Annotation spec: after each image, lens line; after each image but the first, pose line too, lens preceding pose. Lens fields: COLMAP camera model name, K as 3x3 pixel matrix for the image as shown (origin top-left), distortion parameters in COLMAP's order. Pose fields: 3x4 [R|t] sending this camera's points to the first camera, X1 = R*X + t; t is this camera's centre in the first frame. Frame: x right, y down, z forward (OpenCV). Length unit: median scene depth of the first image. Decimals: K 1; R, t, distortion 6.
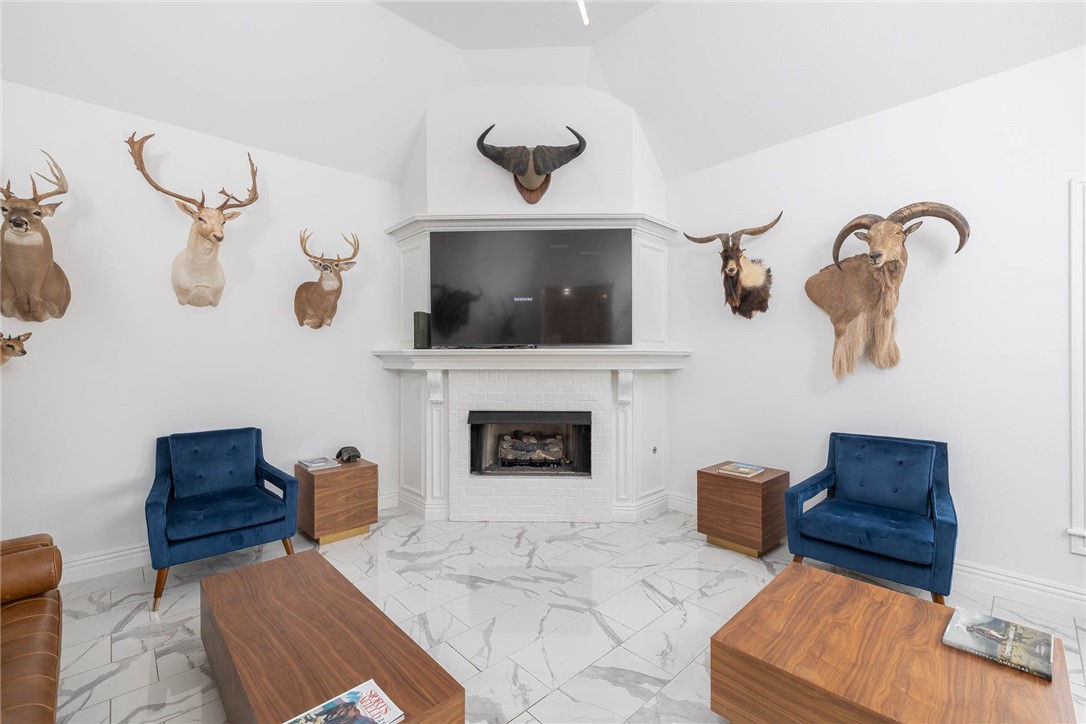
lens RADIAL K [[451.6, 0, 543.0], [0, 451.6, 362.0], [0, 0, 1]] dist [-0.000394, 0.000137]
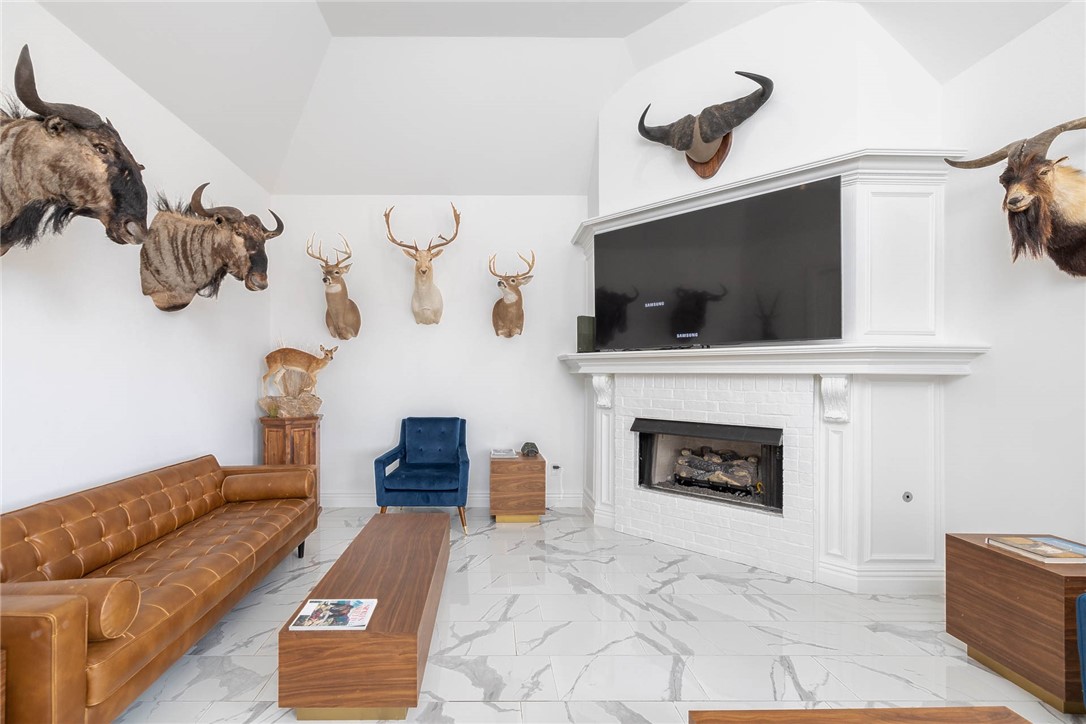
lens RADIAL K [[471.4, 0, 500.8], [0, 471.4, 375.0], [0, 0, 1]] dist [0.001203, 0.000288]
pose [[0.740640, 0.004753, -0.671885, 0.306181], [-0.008103, 0.999965, -0.001858, 0.025301], [0.671853, 0.006820, 0.740653, 0.094010]]
